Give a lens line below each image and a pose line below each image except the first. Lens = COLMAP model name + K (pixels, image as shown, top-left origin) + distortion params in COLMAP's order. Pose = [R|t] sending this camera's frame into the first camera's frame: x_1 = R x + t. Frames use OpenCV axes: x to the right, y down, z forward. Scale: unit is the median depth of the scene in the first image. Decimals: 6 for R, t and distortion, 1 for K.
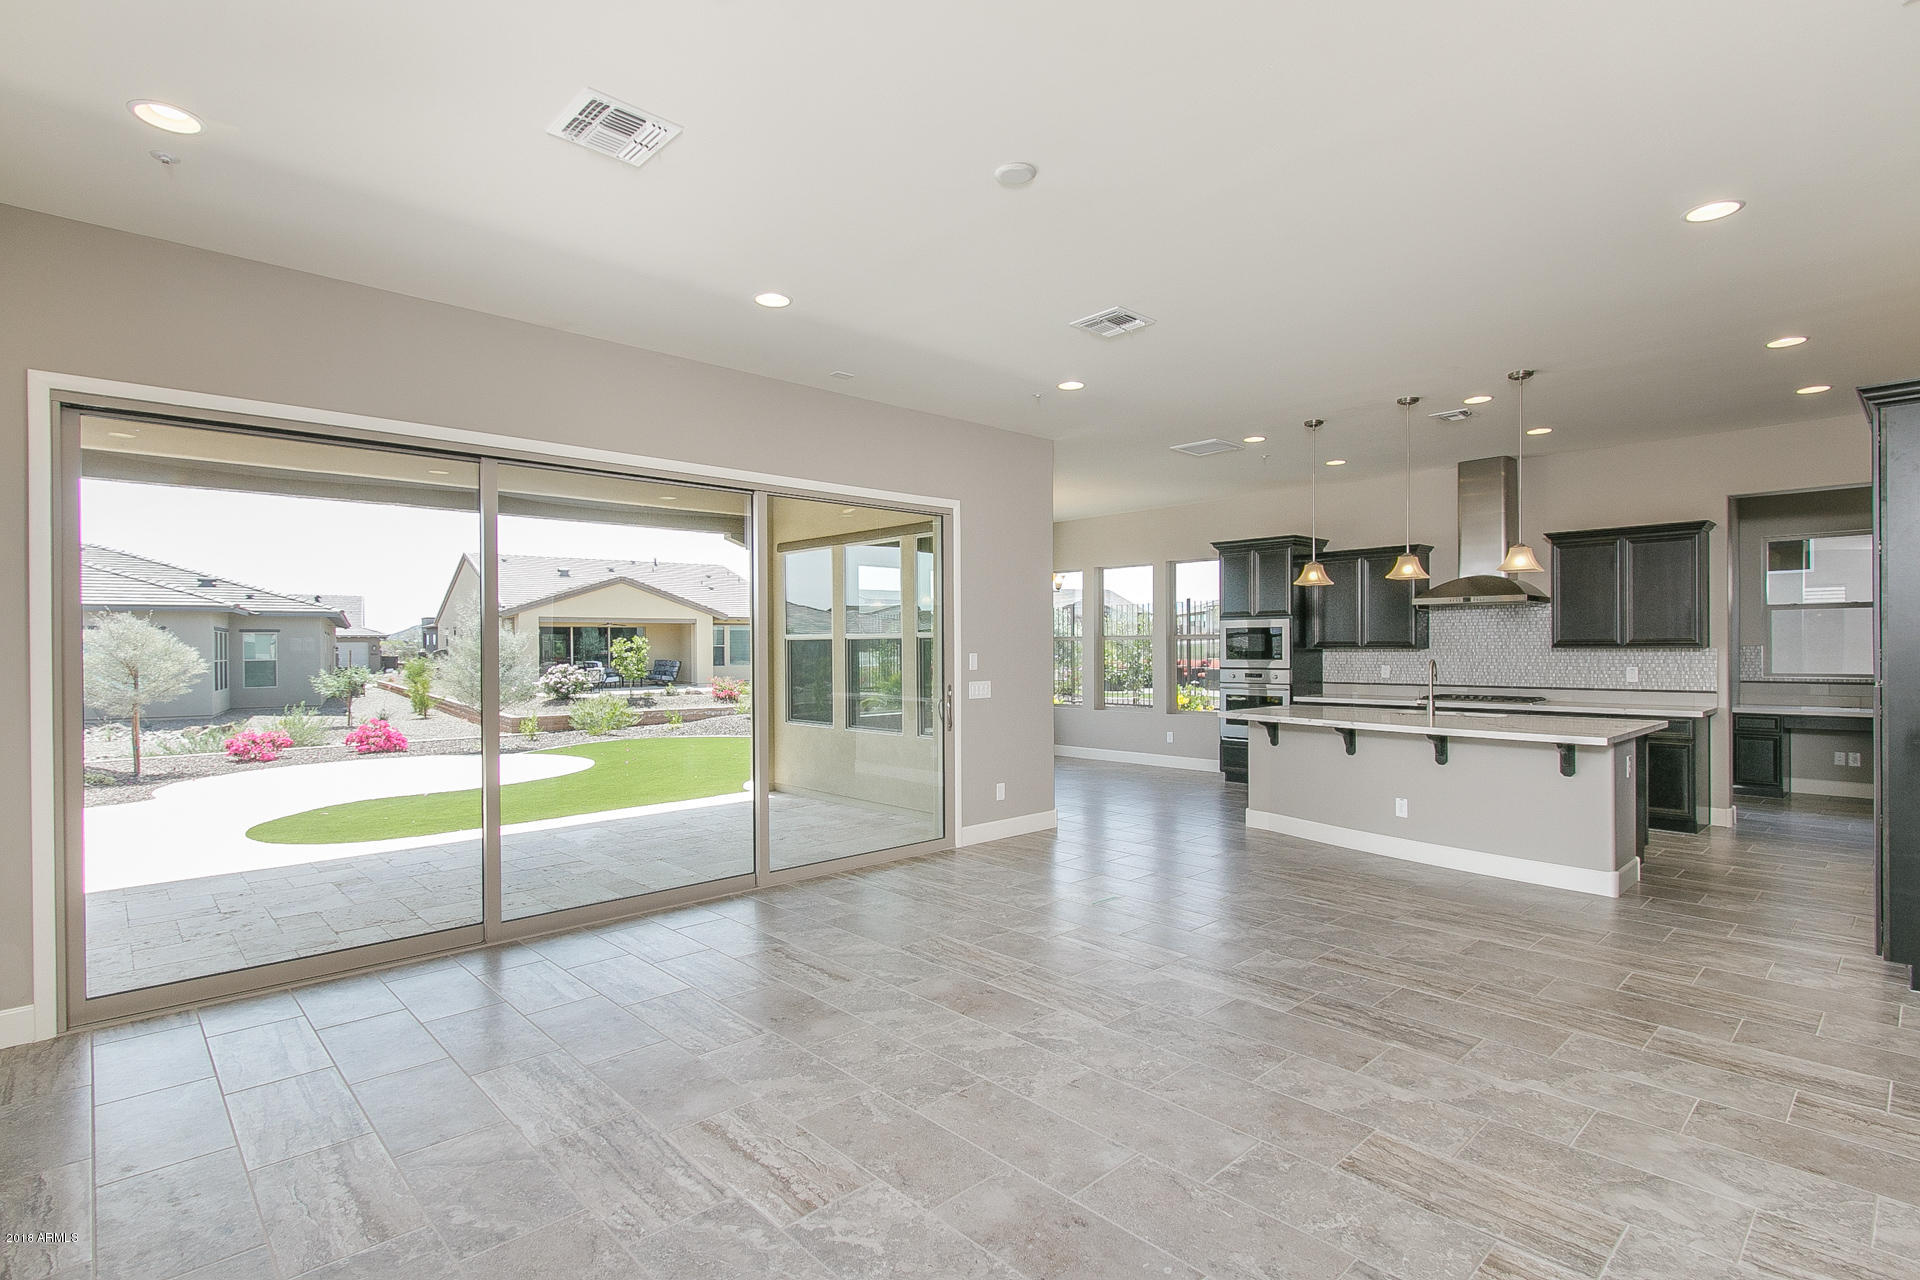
lens RADIAL K [[924.2, 0, 950.5], [0, 924.2, 651.8], [0, 0, 1]] dist [0.003764, -0.003134]
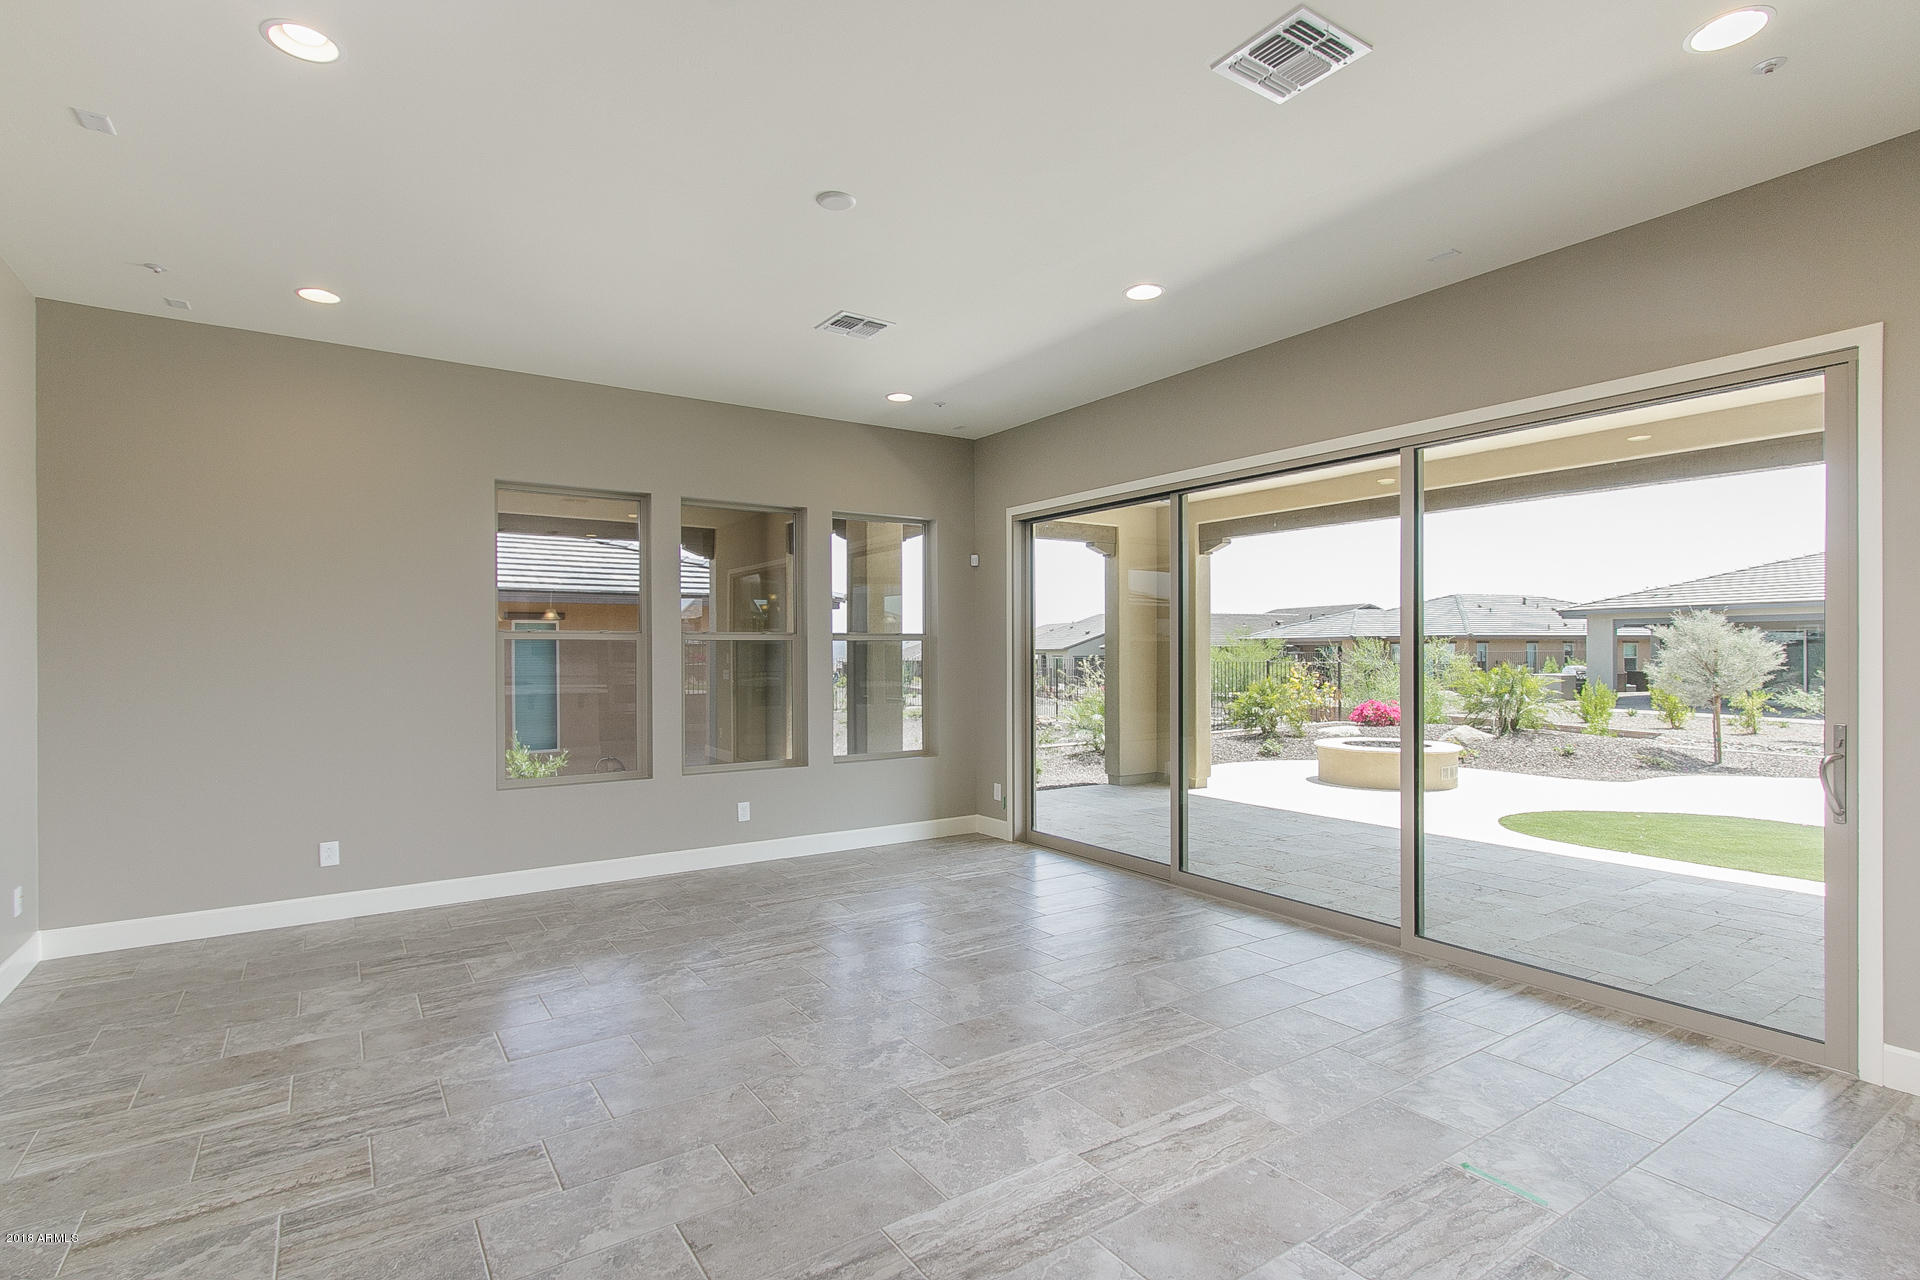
lens RADIAL K [[924.2, 0, 960.4], [0, 924.2, 651.7], [0, 0, 1]] dist [0.003764, -0.003134]
pose [[-0.151398, 0.009669, -0.988426, 0.830761], [-0.002614, 0.999945, 0.010183, -0.008430], [0.988469, 0.004126, -0.151364, 0.982068]]
